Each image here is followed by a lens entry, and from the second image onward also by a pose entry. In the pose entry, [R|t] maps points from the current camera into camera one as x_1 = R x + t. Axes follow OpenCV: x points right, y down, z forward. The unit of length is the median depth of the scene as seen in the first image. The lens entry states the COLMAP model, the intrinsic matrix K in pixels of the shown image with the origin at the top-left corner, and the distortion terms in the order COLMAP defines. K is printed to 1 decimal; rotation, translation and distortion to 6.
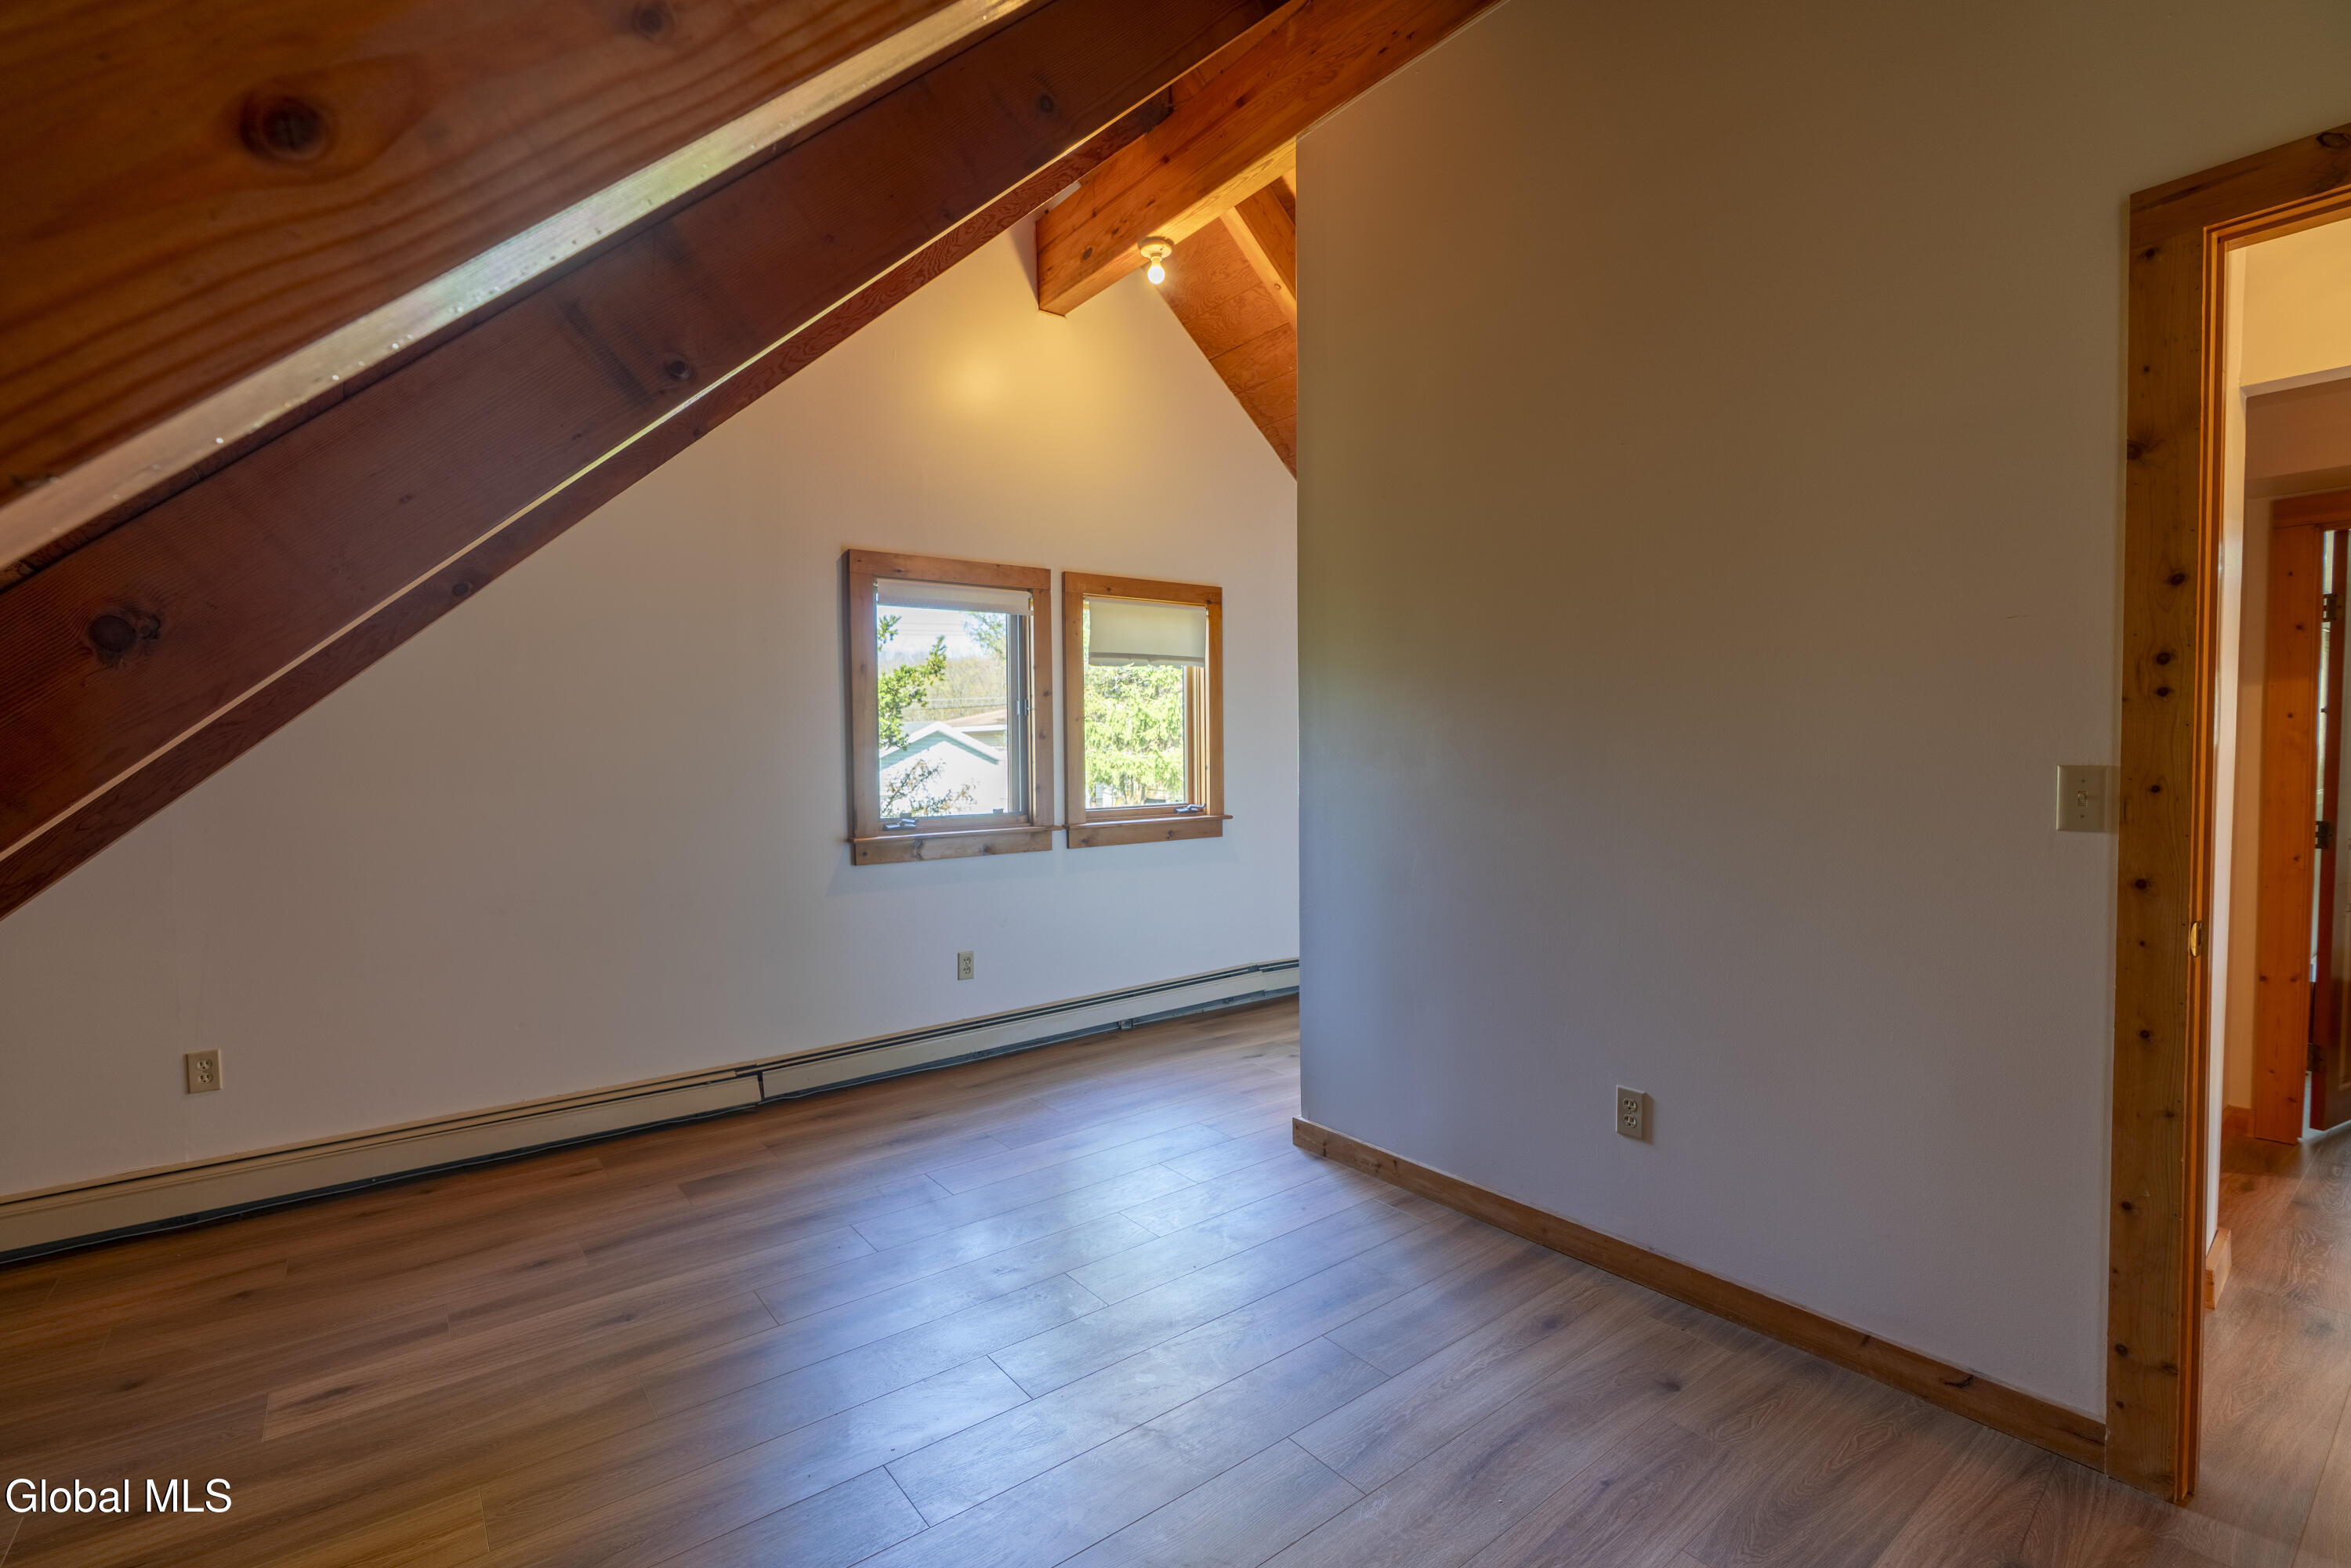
lens RADIAL K [[1052.5, 0, 1167.4], [0, 1052.5, 786.1], [0, 0, 1]] dist [-0.003260, 0.000309]
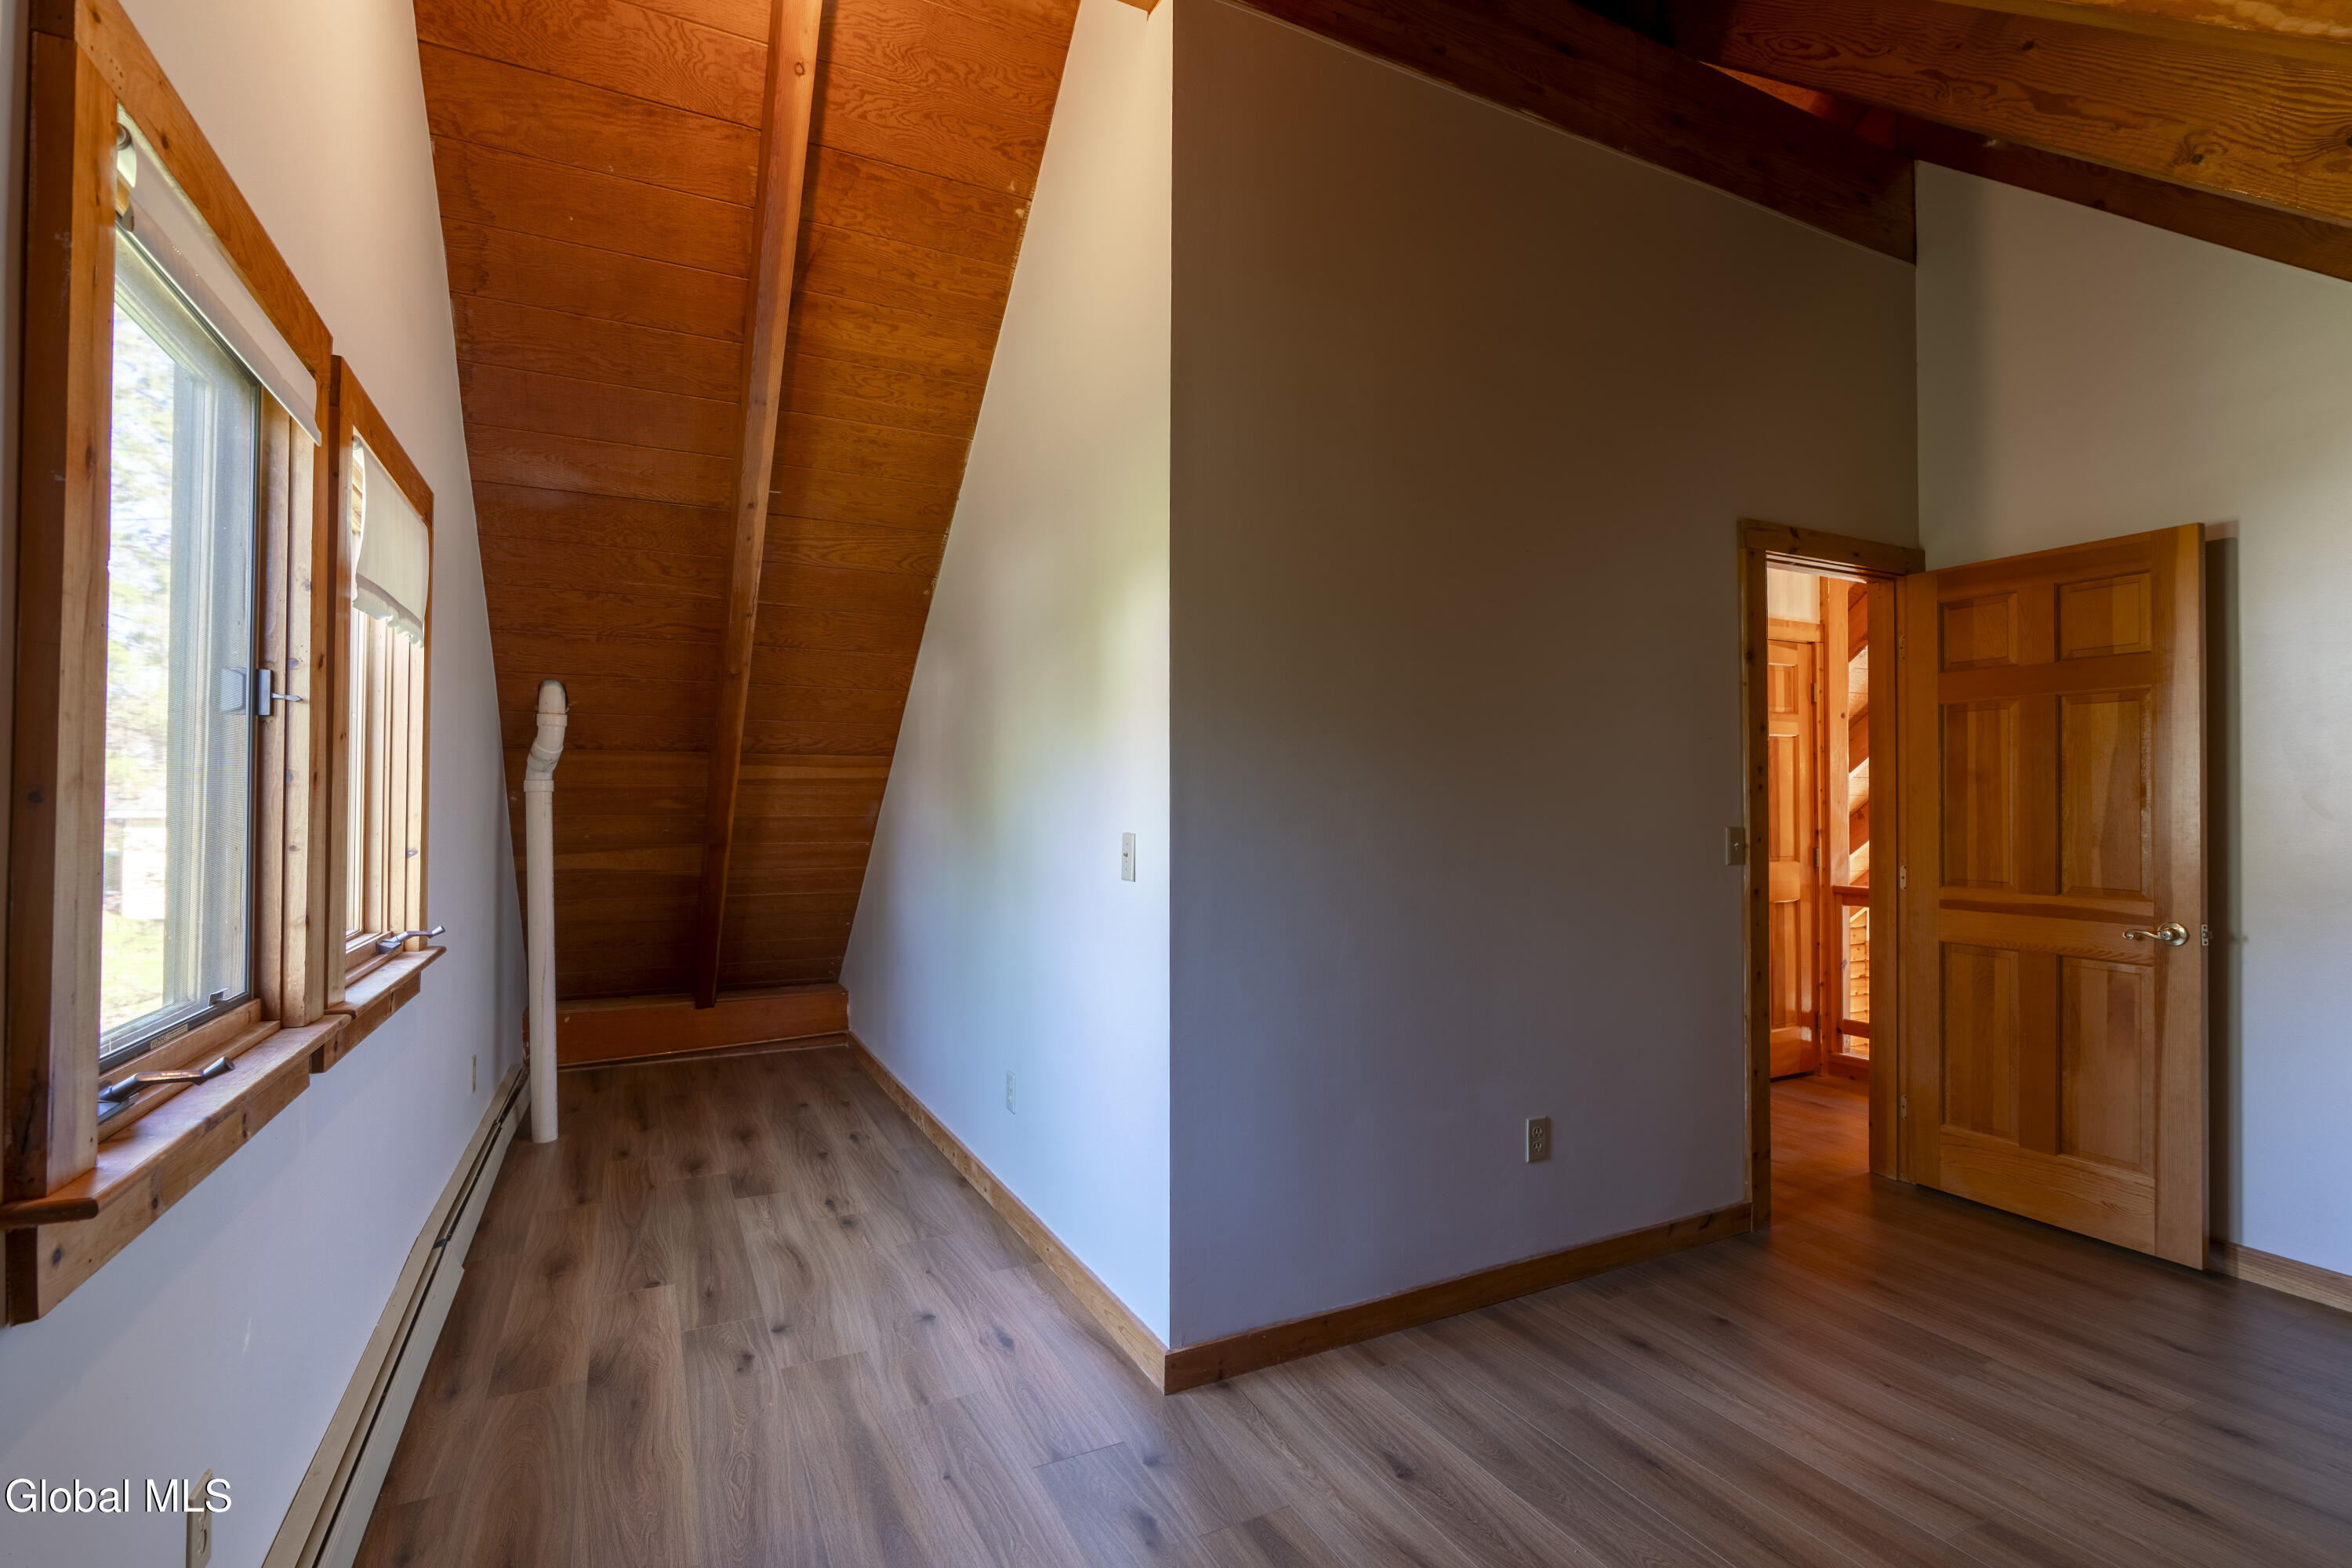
lens RADIAL K [[1053.0, 0, 1165.7], [0, 1053.0, 786.4], [0, 0, 1]] dist [-0.003260, 0.000309]
pose [[0.194693, 0.026720, 0.980500, -0.753551], [0.031551, 0.998941, -0.033488, -0.042973], [-0.980357, 0.037455, 0.193643, 1.150589]]
